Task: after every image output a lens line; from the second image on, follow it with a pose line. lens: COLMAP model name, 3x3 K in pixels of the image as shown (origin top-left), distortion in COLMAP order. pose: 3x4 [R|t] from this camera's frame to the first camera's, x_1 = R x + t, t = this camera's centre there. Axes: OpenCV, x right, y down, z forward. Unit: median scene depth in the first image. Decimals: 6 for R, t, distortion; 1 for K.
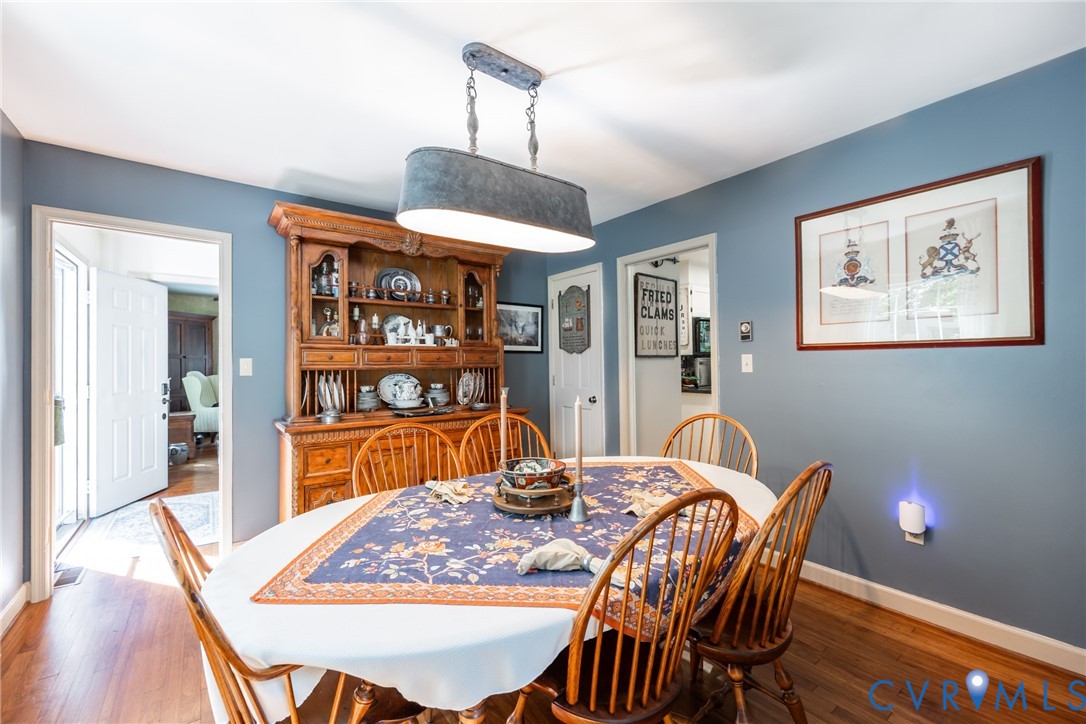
lens RADIAL K [[434.0, 0, 543.0], [0, 434.0, 362.0], [0, 0, 1]] dist [-0.000856, -0.000099]
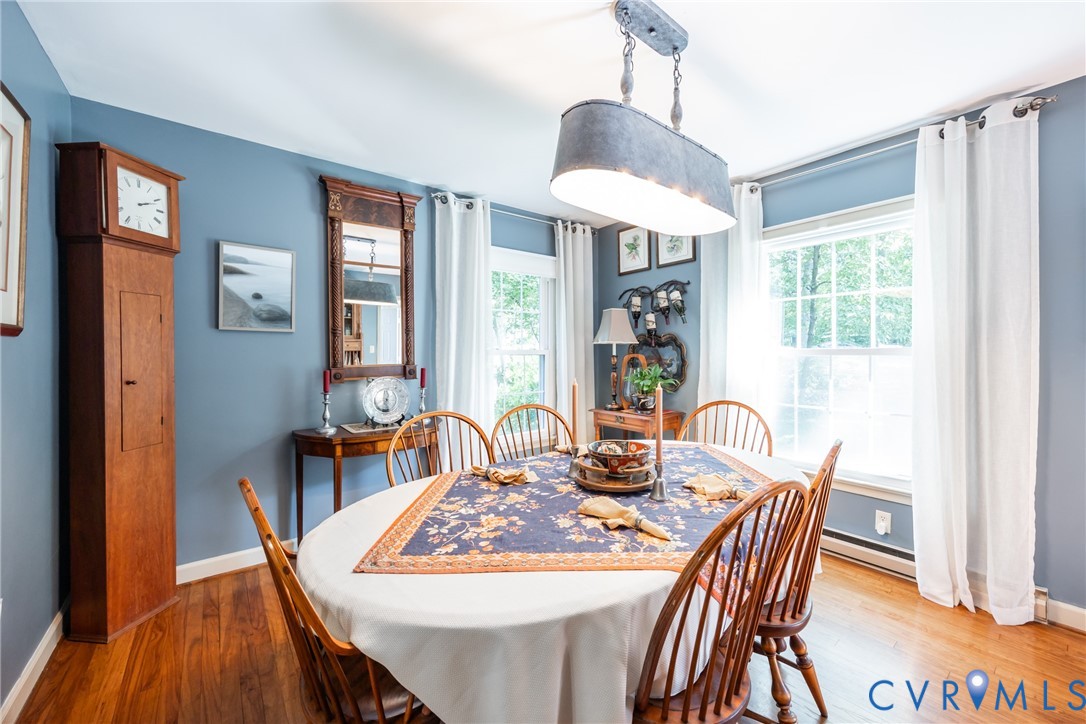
lens RADIAL K [[422.2, 0, 537.8], [0, 422.2, 352.7], [0, 0, 1]] dist [-0.001338, -0.000116]
pose [[-0.999926, 0.009998, 0.006971, 0.162680], [0.009977, 0.999946, -0.003068, 0.004421], [-0.007001, -0.002998, -0.999971, 2.007922]]
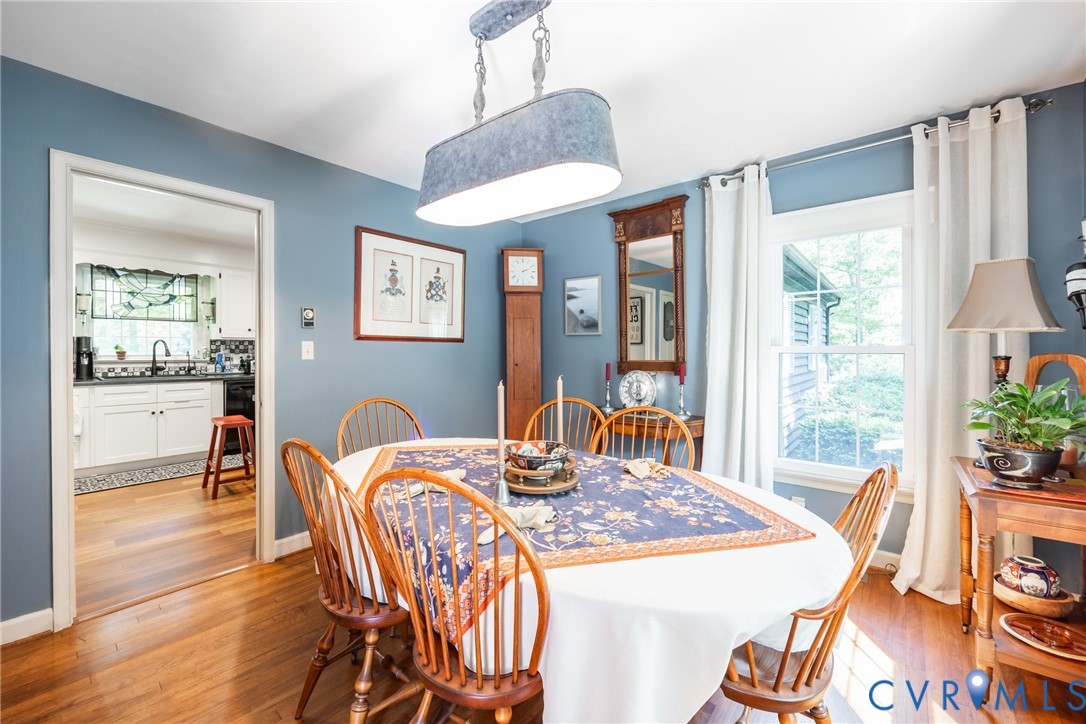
lens RADIAL K [[422.2, 0, 537.8], [0, 422.2, 352.7], [0, 0, 1]] dist [-0.001338, -0.000116]
pose [[-0.200532, 0.000405, 0.979687, -0.988211], [-0.005239, 0.999985, -0.001486, 0.012112], [-0.979673, -0.005431, -0.200527, 1.176758]]
